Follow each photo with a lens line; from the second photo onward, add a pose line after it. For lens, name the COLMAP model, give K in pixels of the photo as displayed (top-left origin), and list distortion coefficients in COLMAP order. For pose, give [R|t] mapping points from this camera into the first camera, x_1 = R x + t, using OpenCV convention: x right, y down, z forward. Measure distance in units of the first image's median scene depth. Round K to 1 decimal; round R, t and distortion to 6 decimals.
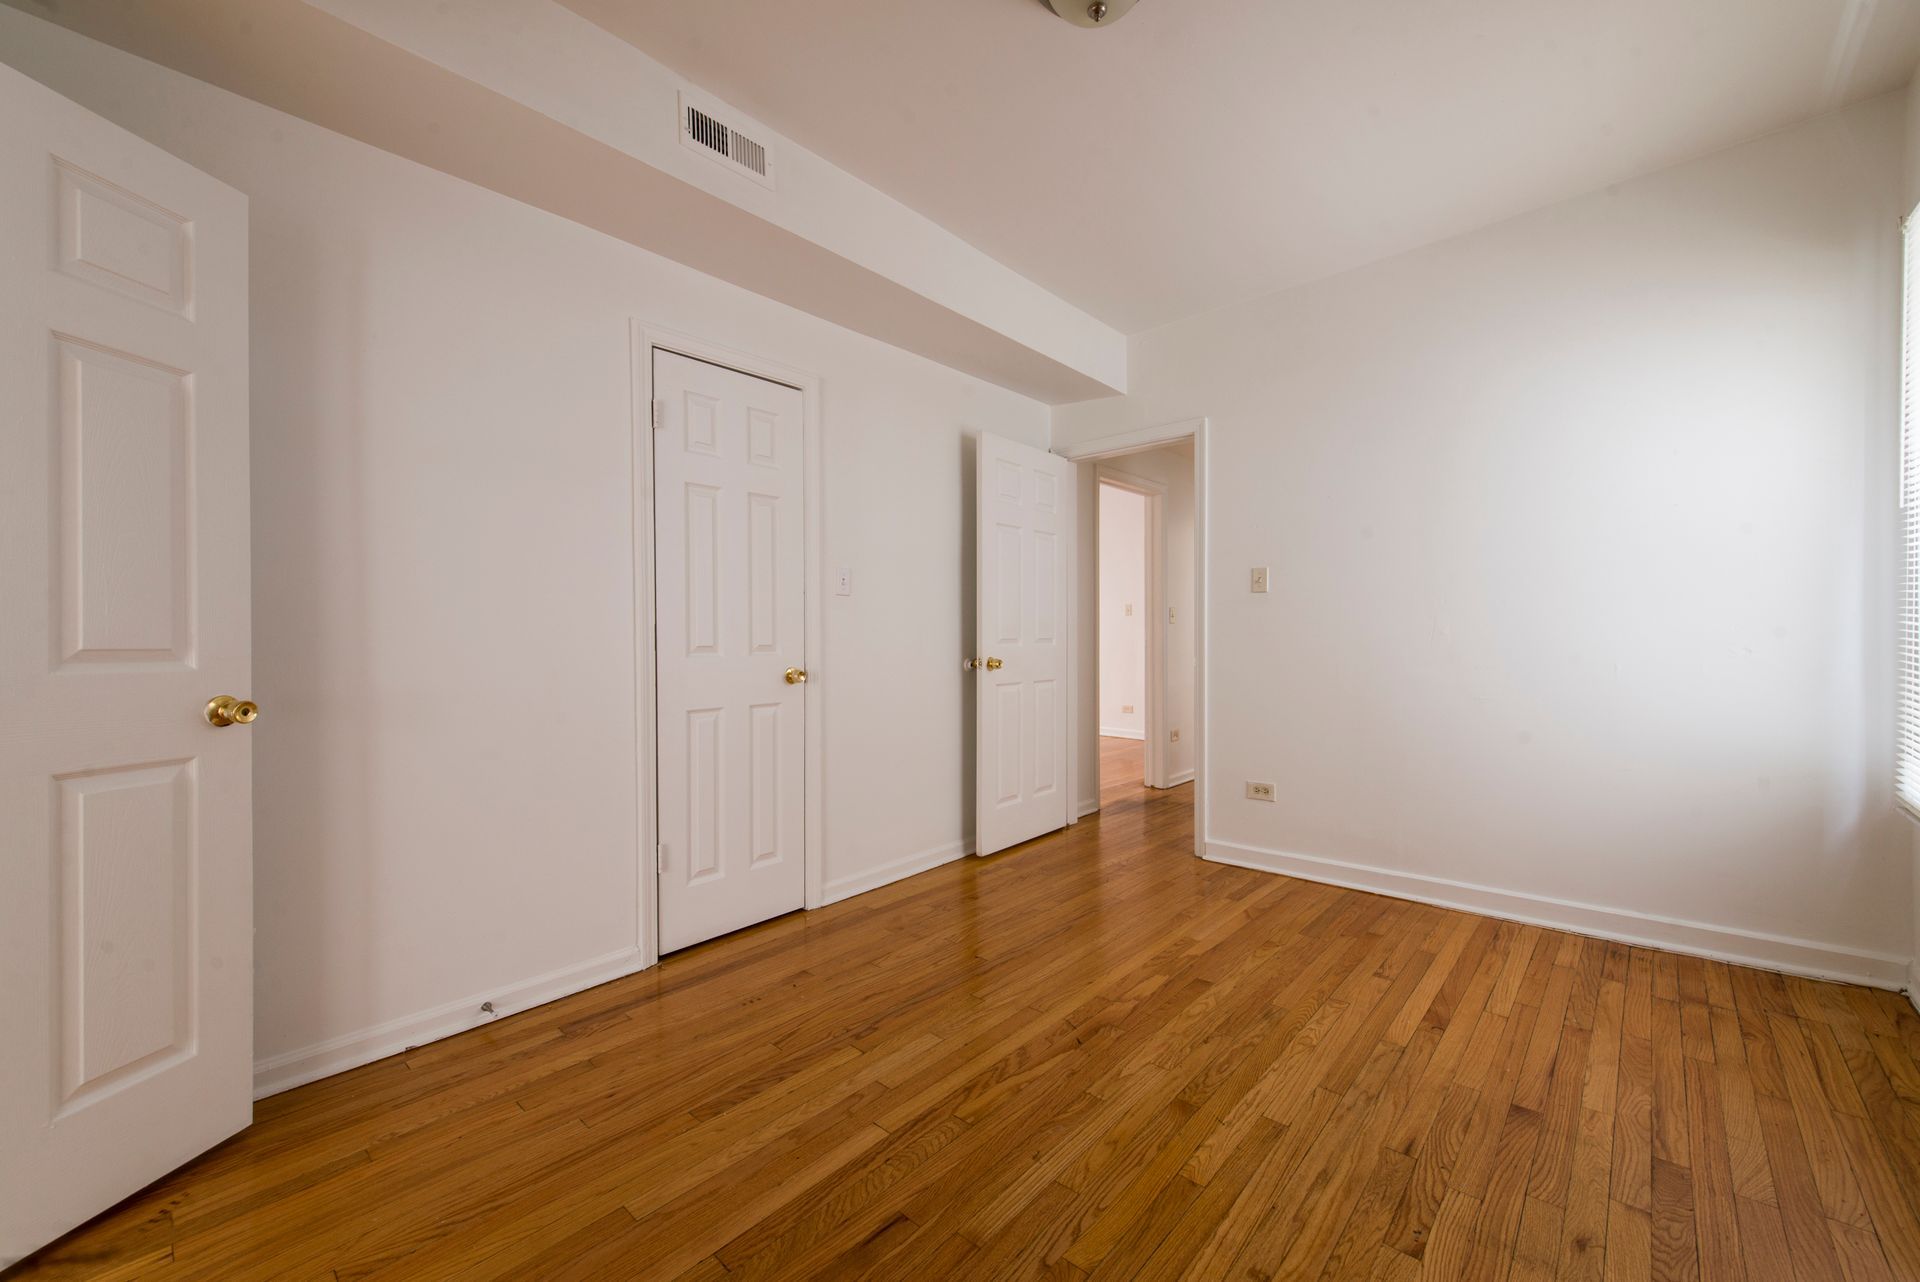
lens RADIAL K [[750.5, 0, 954.5], [0, 750.5, 643.2], [0, 0, 1]] dist [0.018631, -0.006613]
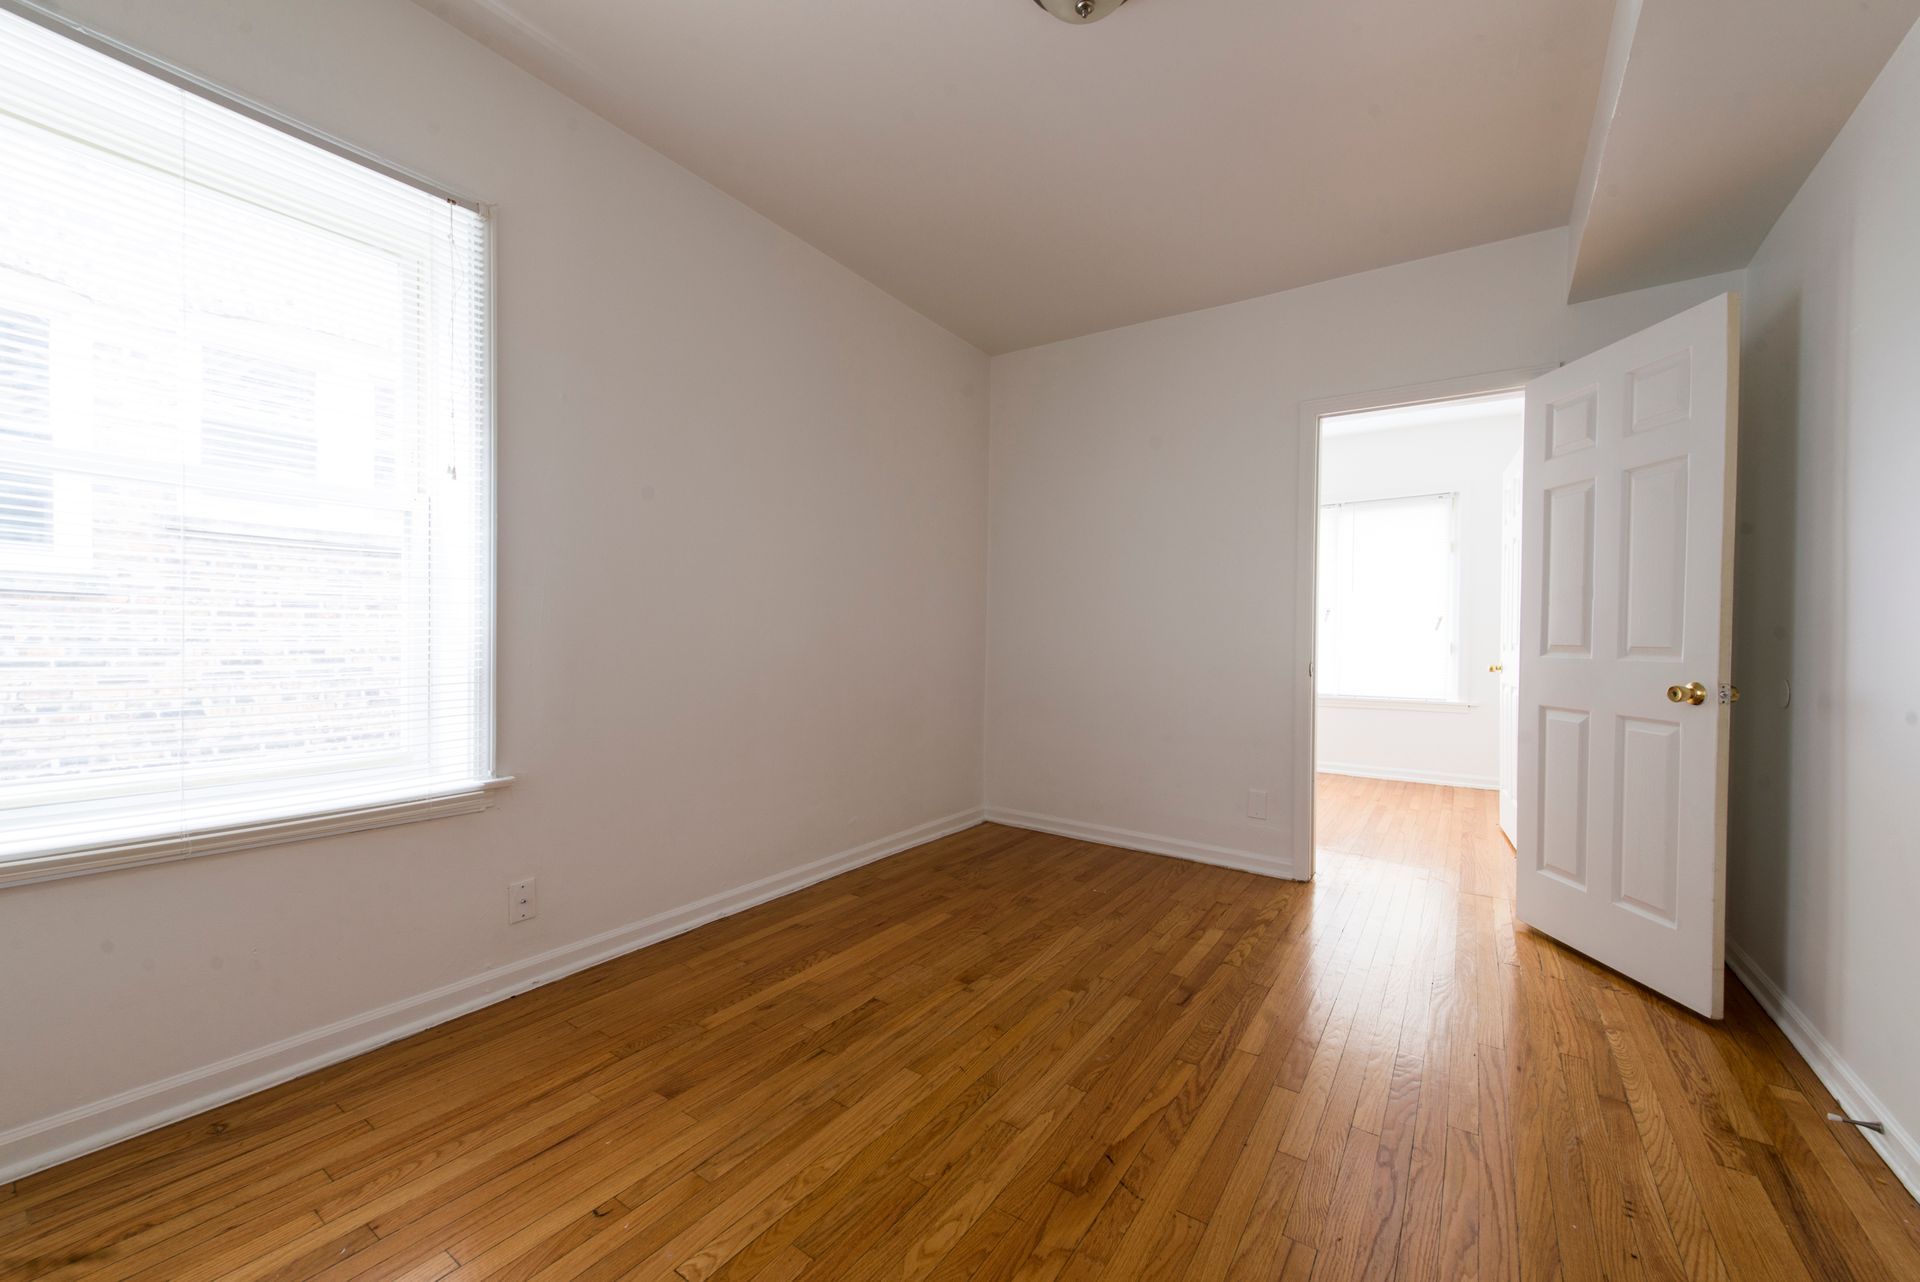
lens RADIAL K [[750.5, 0, 954.5], [0, 750.5, 643.2], [0, 0, 1]] dist [0.018631, -0.006613]
pose [[-0.990960, -0.005825, -0.134030, 0.501124], [-0.007814, 0.999867, 0.014319, -0.008694], [0.133929, 0.015237, -0.990874, 2.029260]]
